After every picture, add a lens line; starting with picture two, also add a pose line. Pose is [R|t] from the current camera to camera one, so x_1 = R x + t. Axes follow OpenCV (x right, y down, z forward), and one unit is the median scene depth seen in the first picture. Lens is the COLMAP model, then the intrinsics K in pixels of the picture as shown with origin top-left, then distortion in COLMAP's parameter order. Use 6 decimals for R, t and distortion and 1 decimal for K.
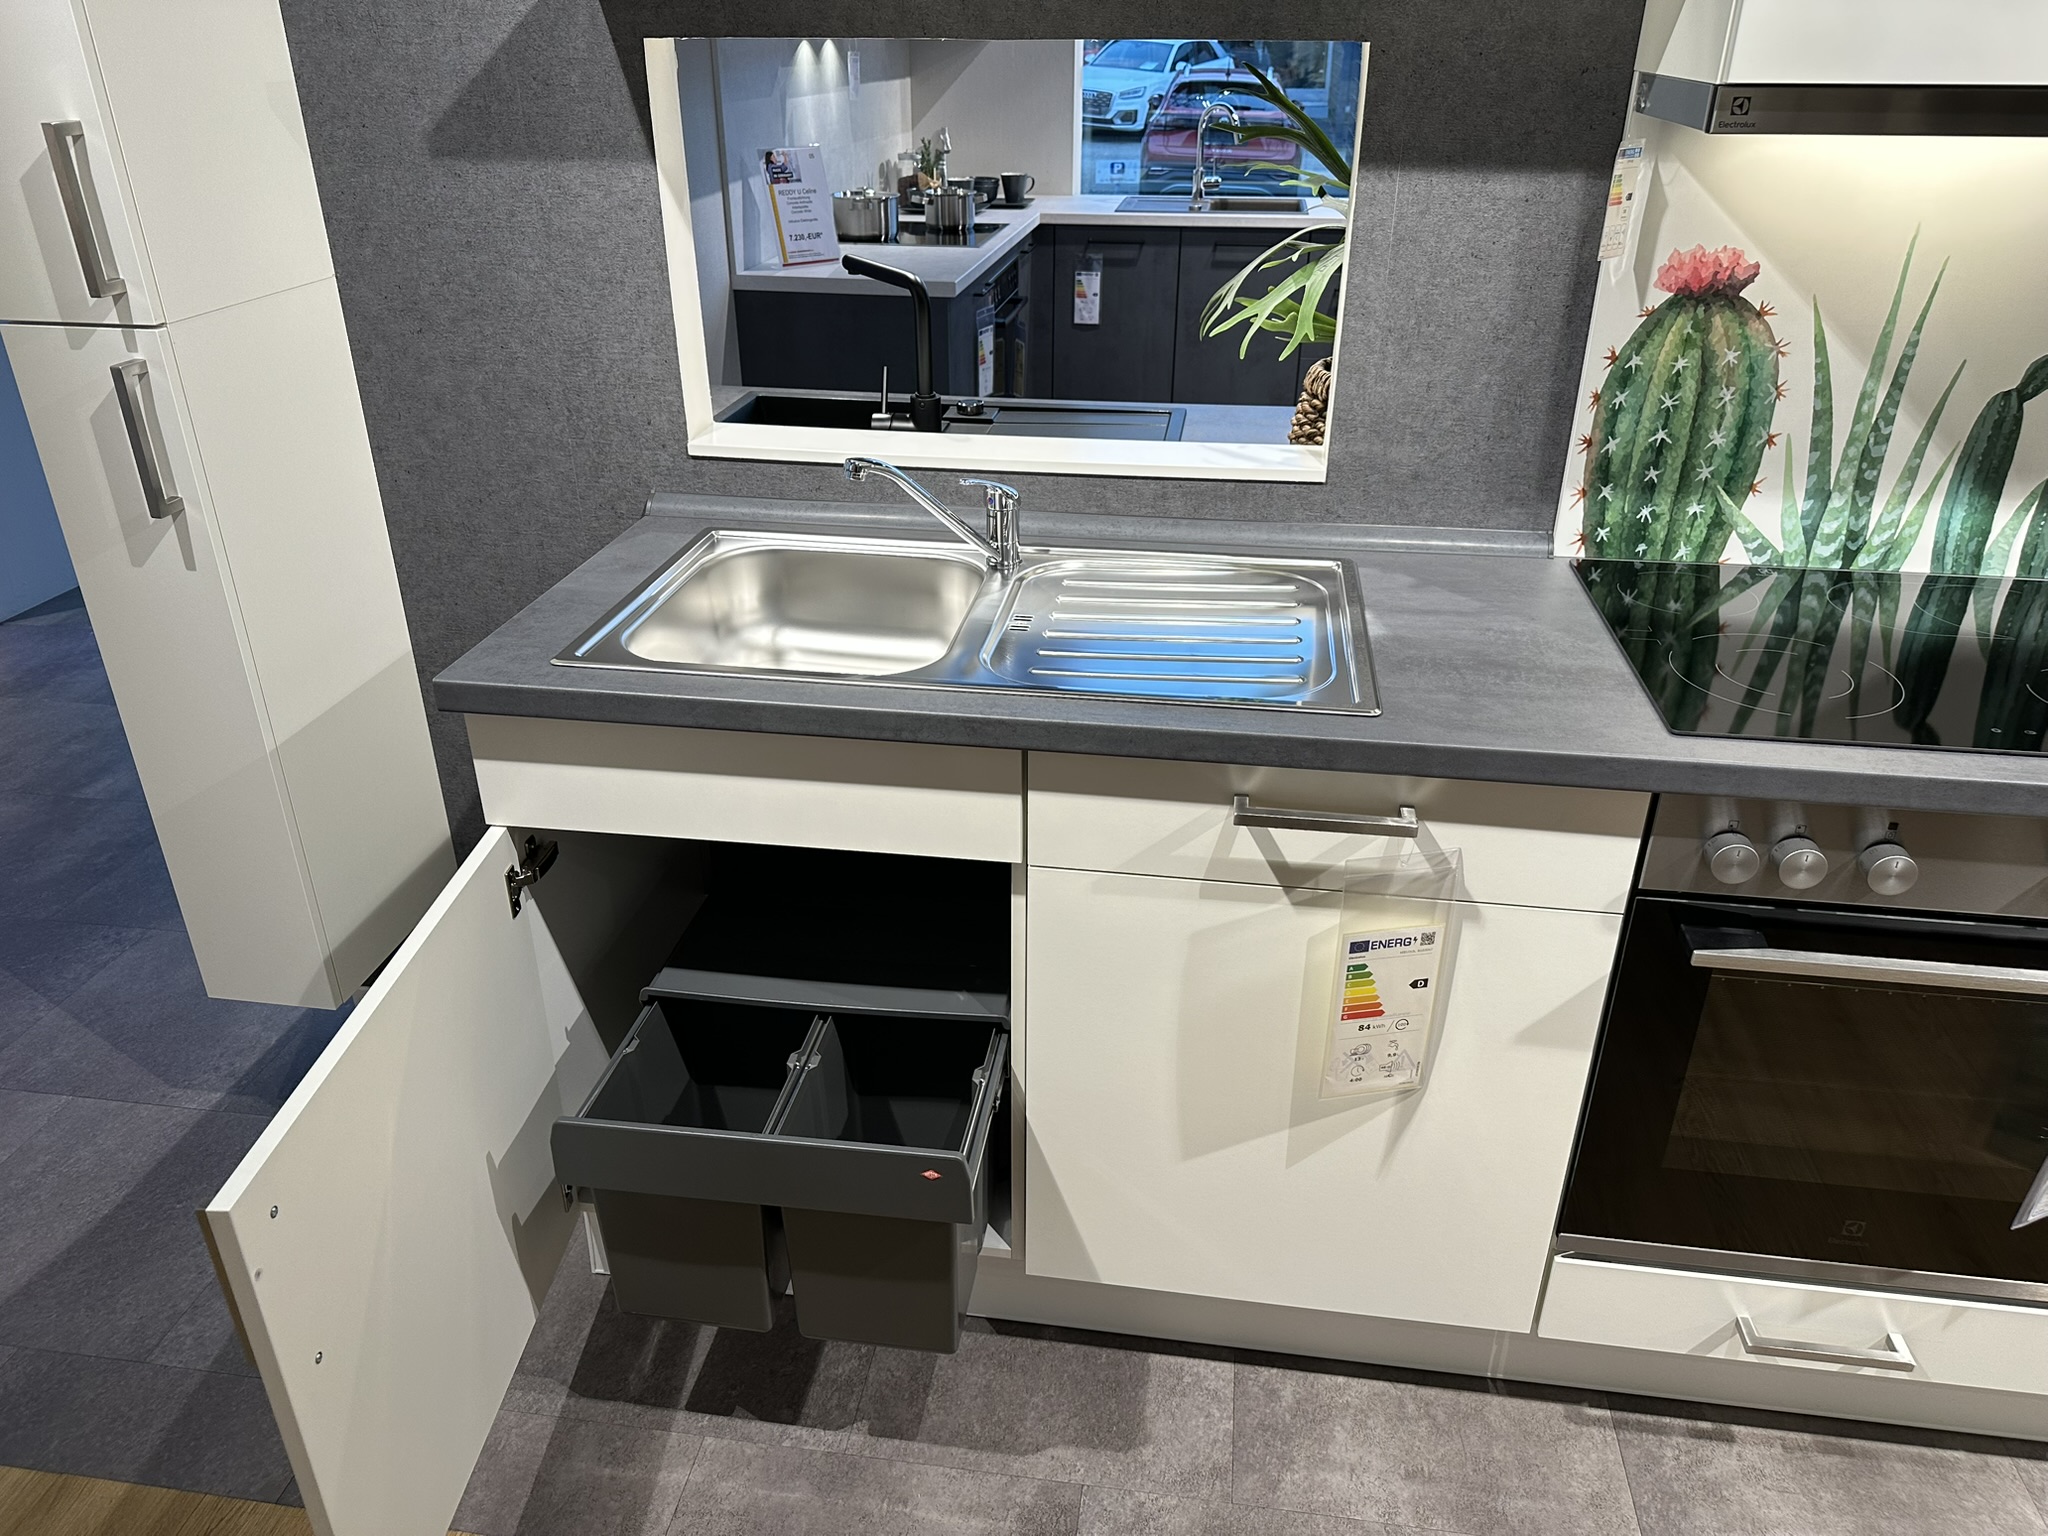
lens RADIAL K [[1453.6, 0, 1027.9], [0, 1453.6, 766.0], [0, 0, 1]] dist [0.057012, -0.088558]
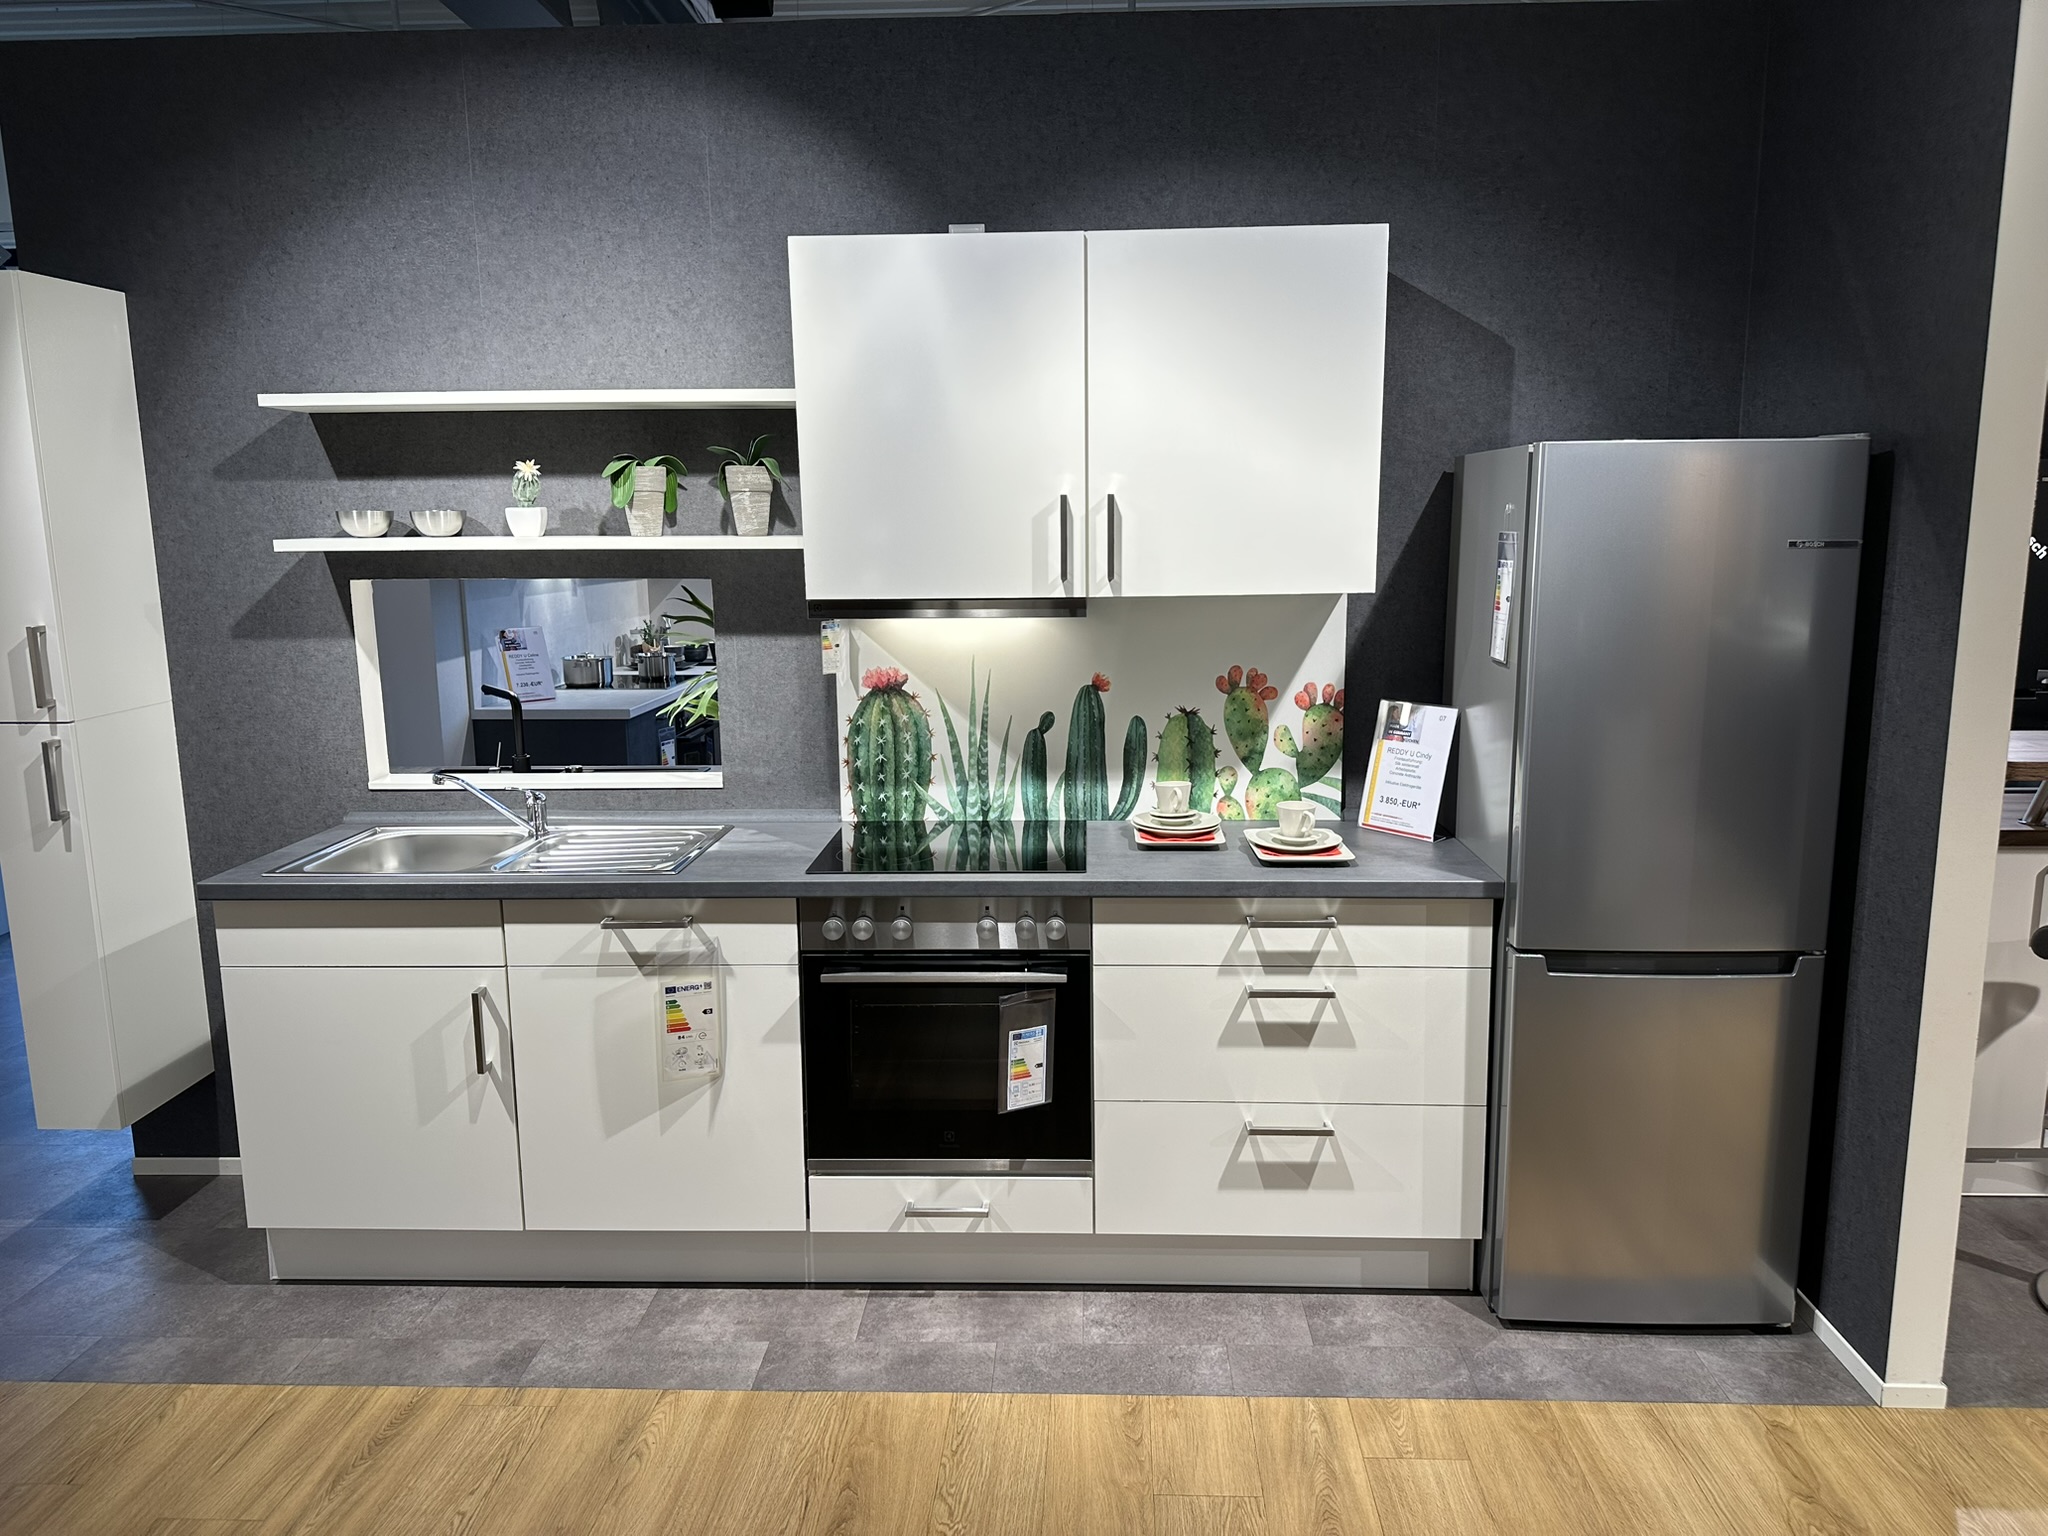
lens RADIAL K [[1442.8, 0, 1039.8], [0, 1442.8, 764.5], [0, 0, 1]] dist [0.174450, -0.325791]
pose [[0.994668, -0.030876, 0.098400, 0.450684], [0.058557, 0.954496, -0.292417, 0.369049], [-0.084893, 0.296620, 0.951215, -0.878387]]
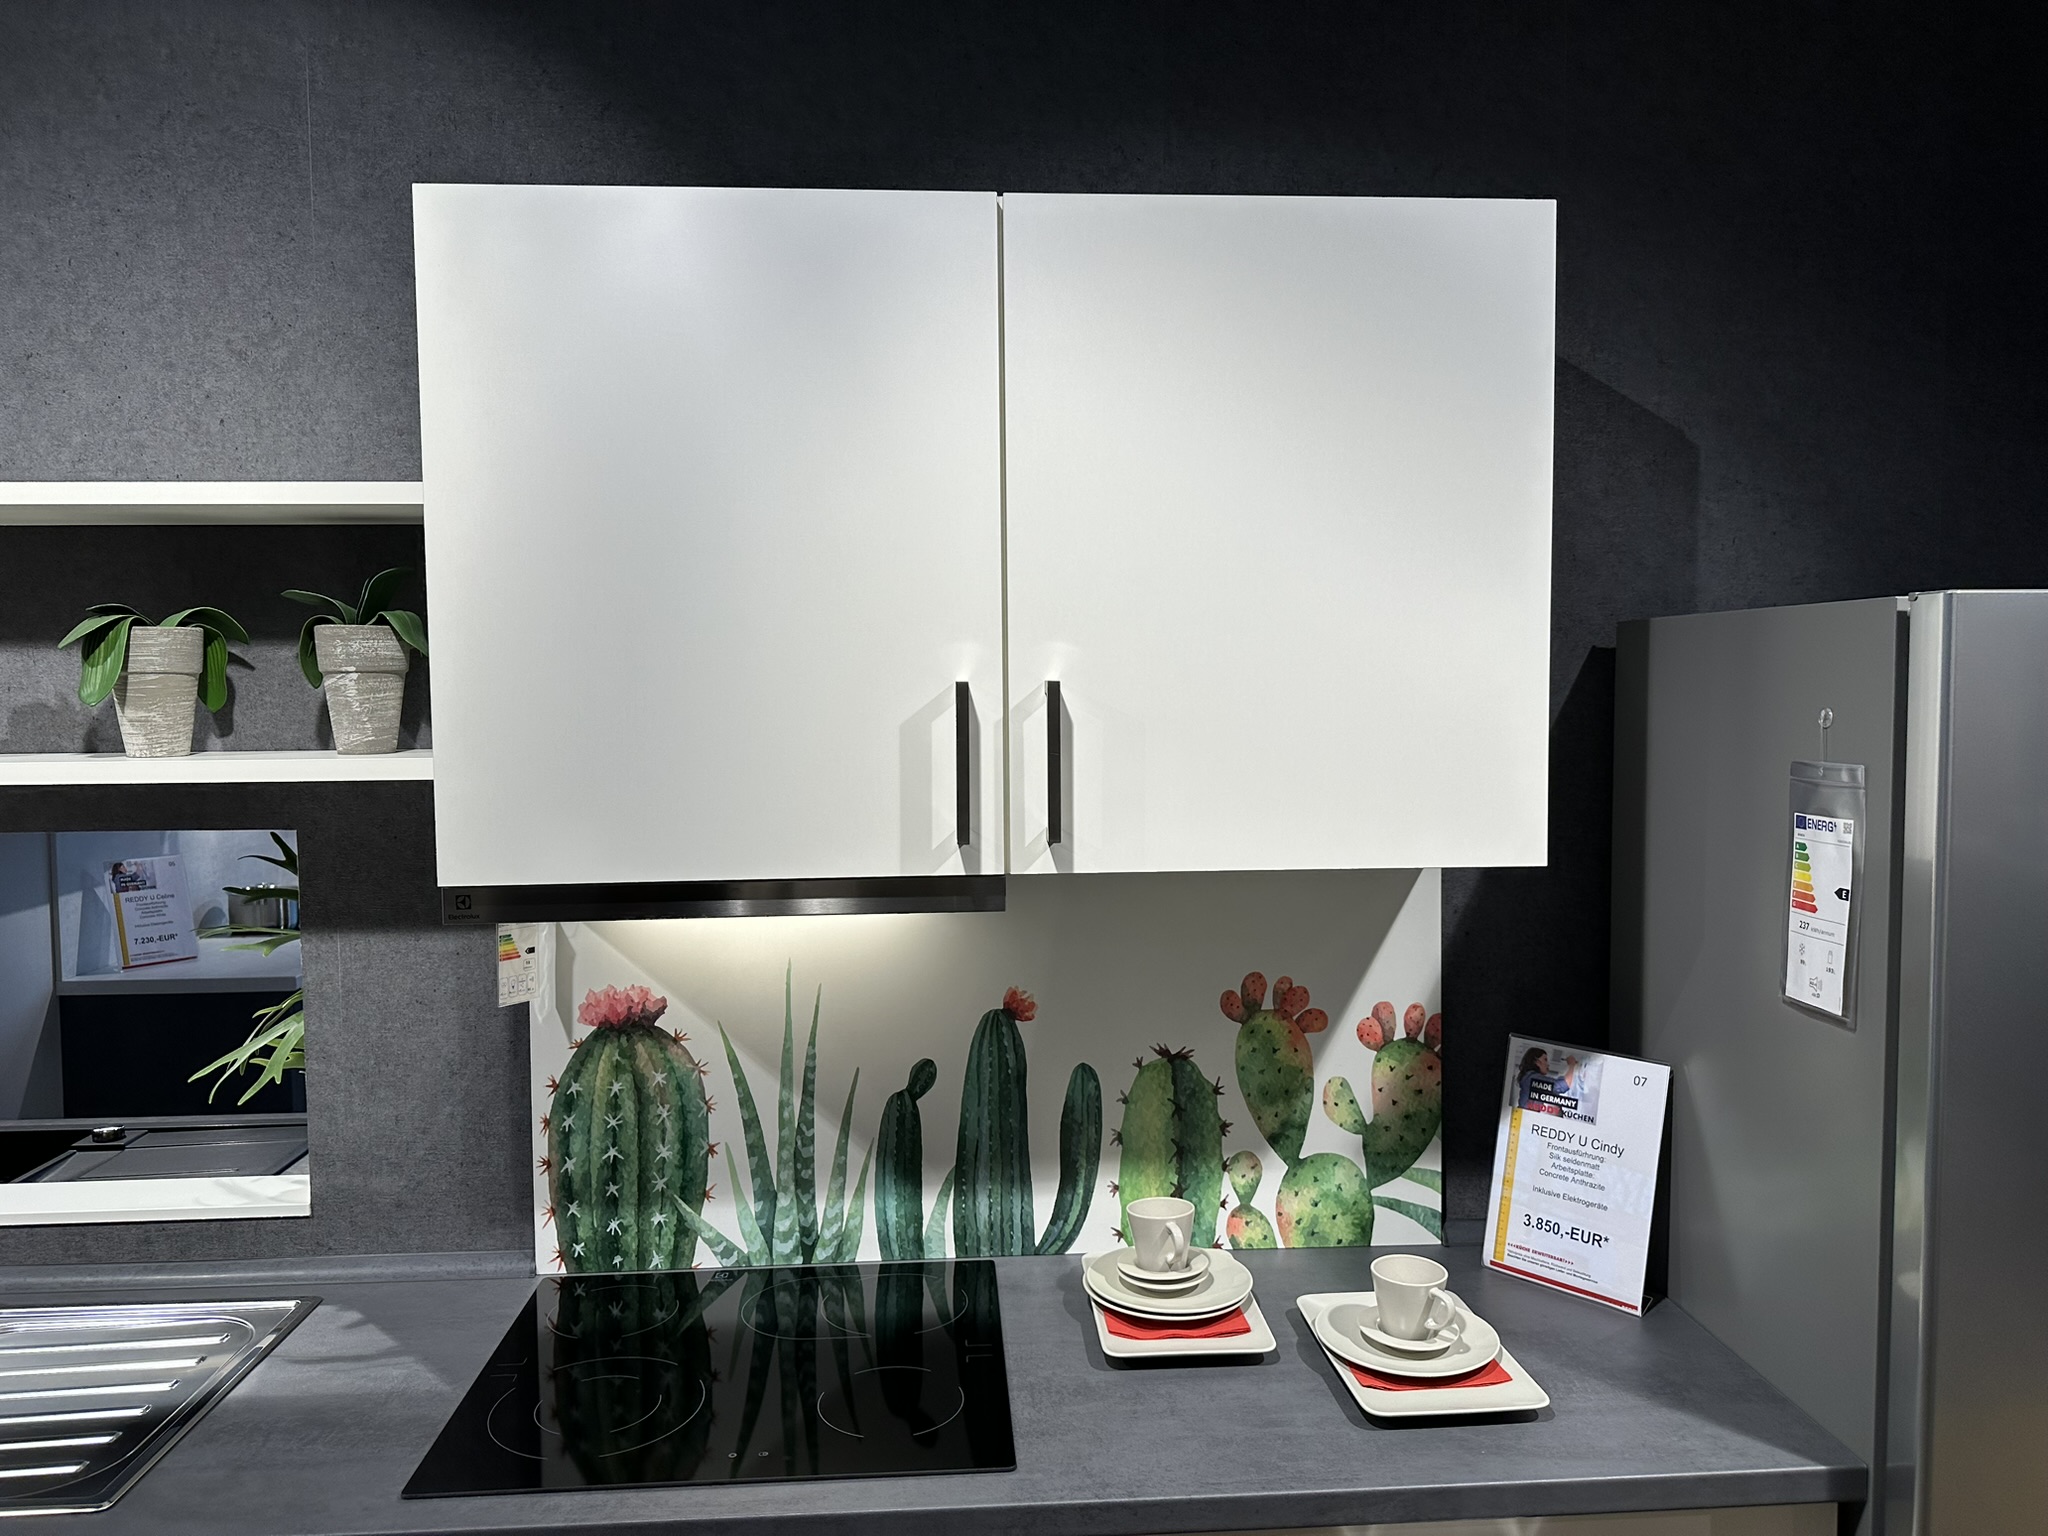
lens RADIAL K [[1442.8, 0, 1039.8], [0, 1442.8, 764.5], [0, 0, 1]] dist [0.174450, -0.325791]
pose [[0.978435, -0.022081, 0.205370, 0.520437], [0.102619, 0.914849, -0.390540, -0.032553], [-0.179259, 0.403193, 0.897386, -0.136940]]
